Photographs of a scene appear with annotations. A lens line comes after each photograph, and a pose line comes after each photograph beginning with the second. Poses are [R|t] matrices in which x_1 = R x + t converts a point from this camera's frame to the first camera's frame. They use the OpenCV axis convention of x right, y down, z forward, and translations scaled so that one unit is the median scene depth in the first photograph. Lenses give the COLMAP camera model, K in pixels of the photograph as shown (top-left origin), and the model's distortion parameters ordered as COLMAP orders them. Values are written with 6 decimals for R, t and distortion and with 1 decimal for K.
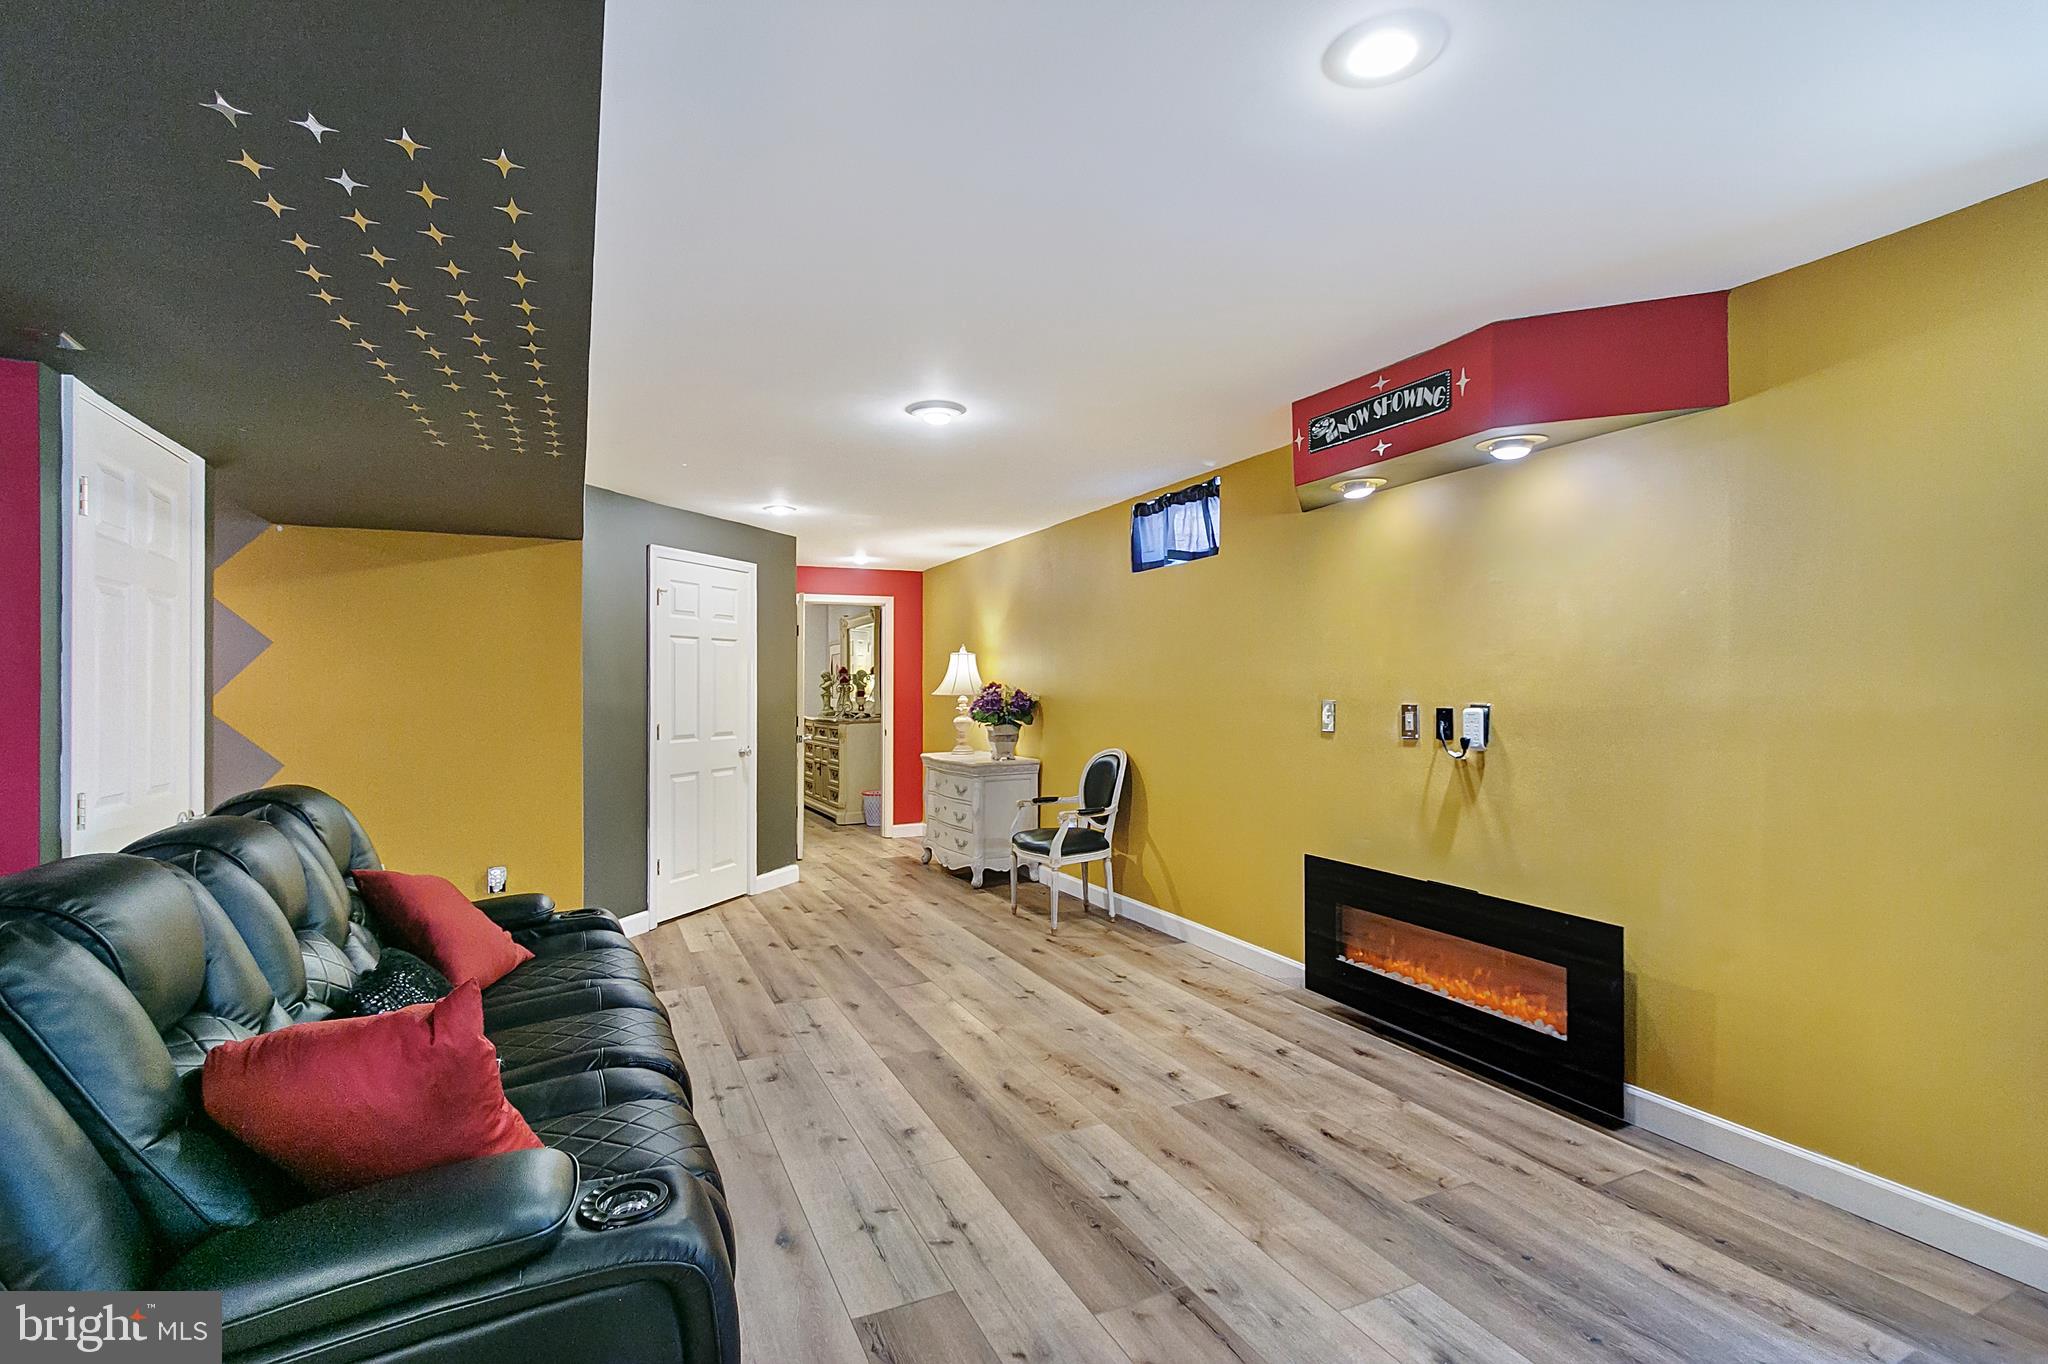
lens RADIAL K [[959.6, 0, 1024.0], [0, 959.6, 690.1], [0, 0, 1]] dist [0.005922, -0.002399]
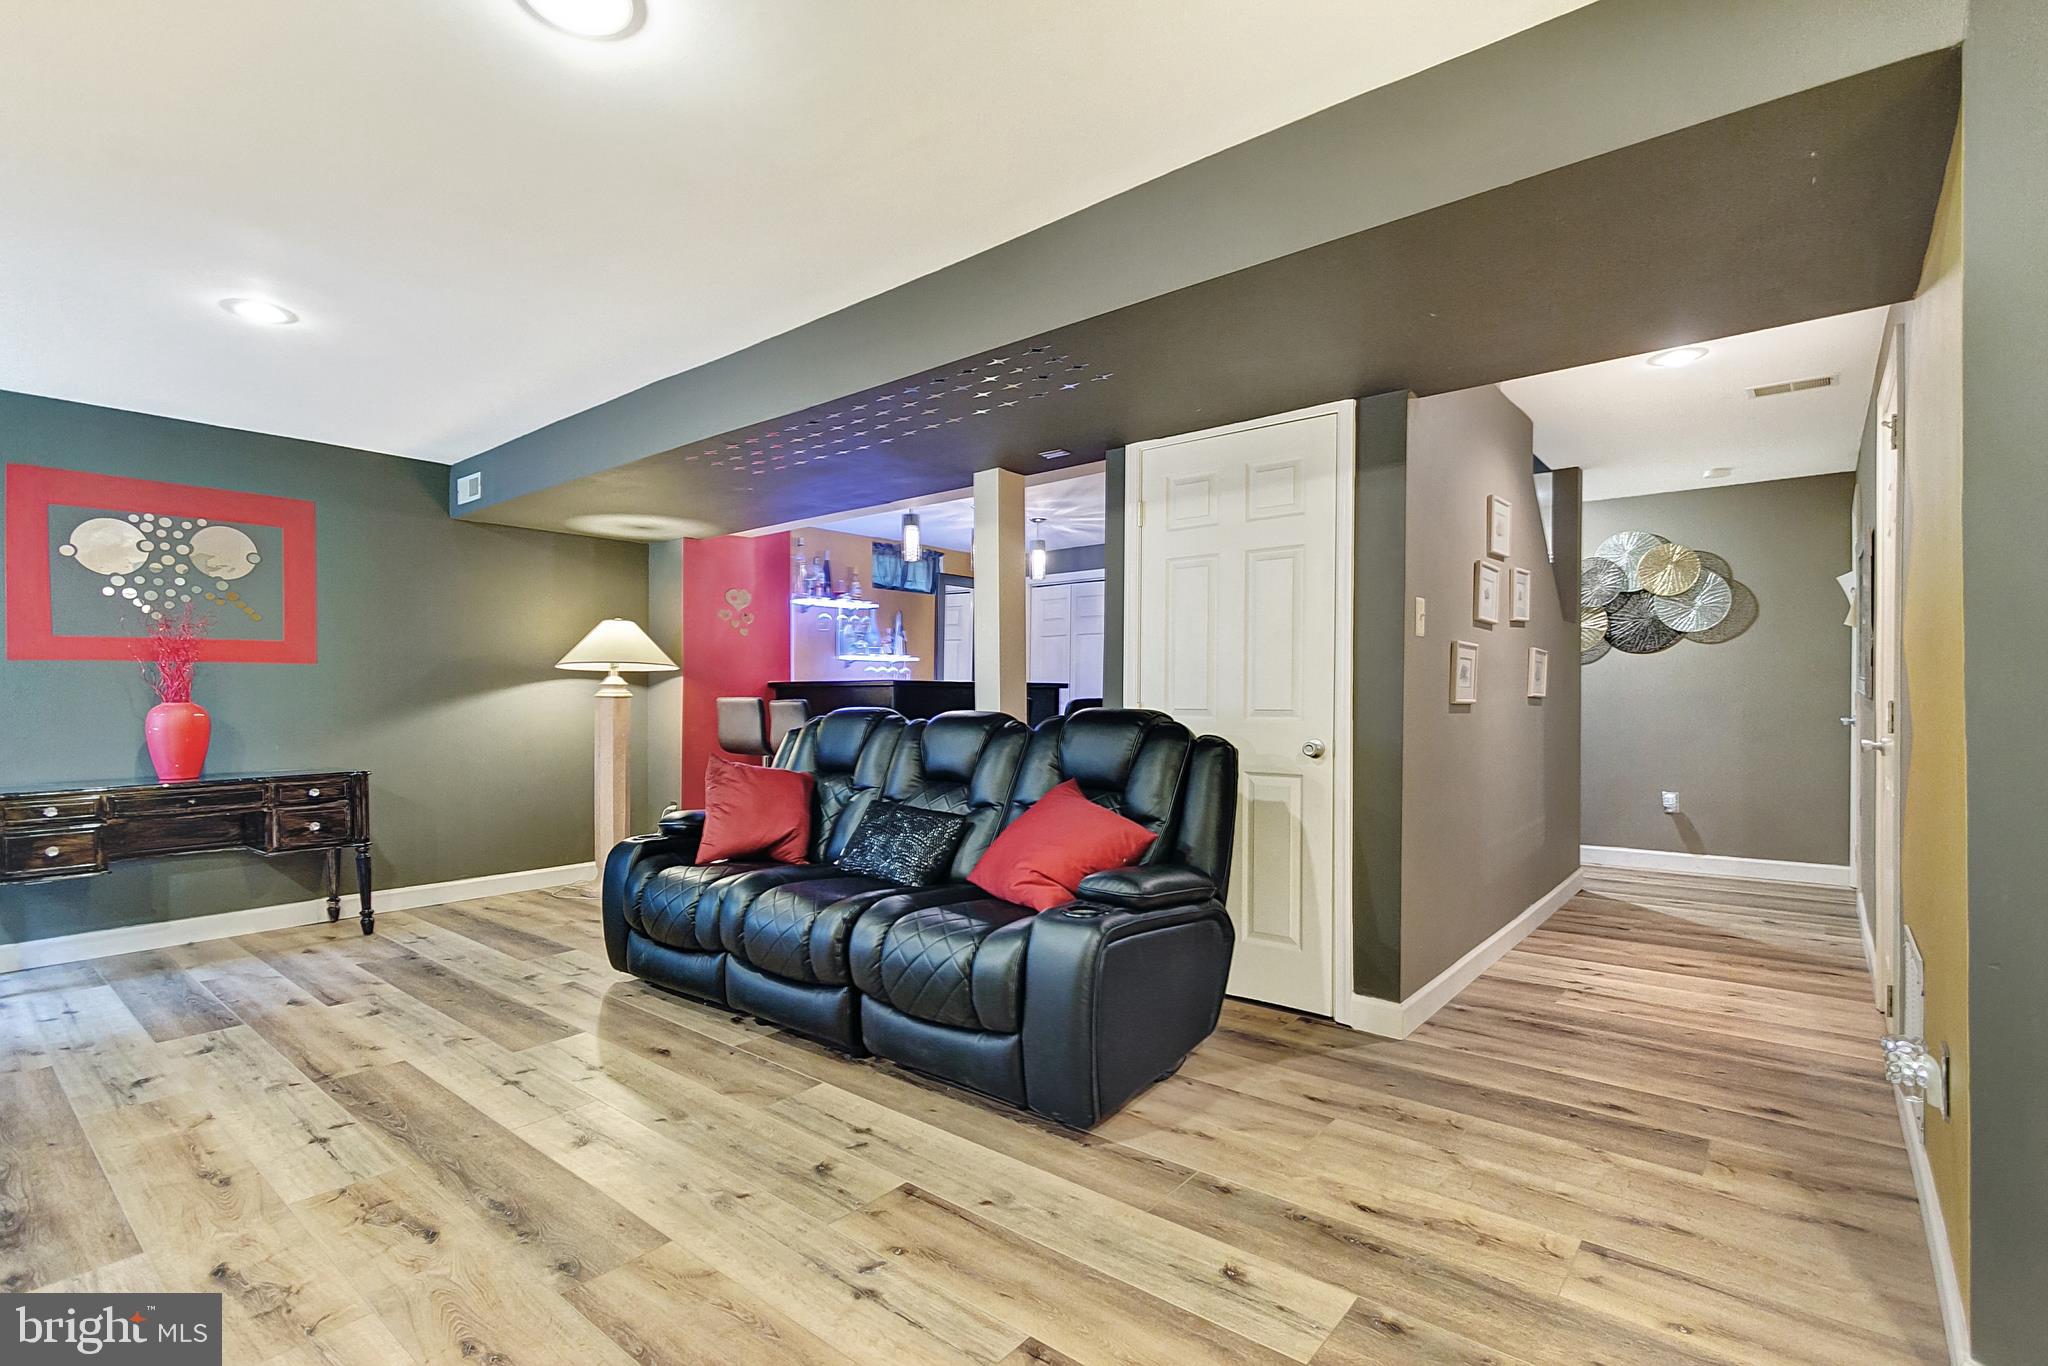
lens RADIAL K [[959.6, 0, 1023.3], [0, 959.6, 689.8], [0, 0, 1]] dist [0.005922, -0.002399]
pose [[-0.906578, 0.007965, -0.421963, -0.120889], [0.011668, 0.999913, -0.006195, 0.074820], [0.421877, -0.010540, -0.906592, 1.969196]]
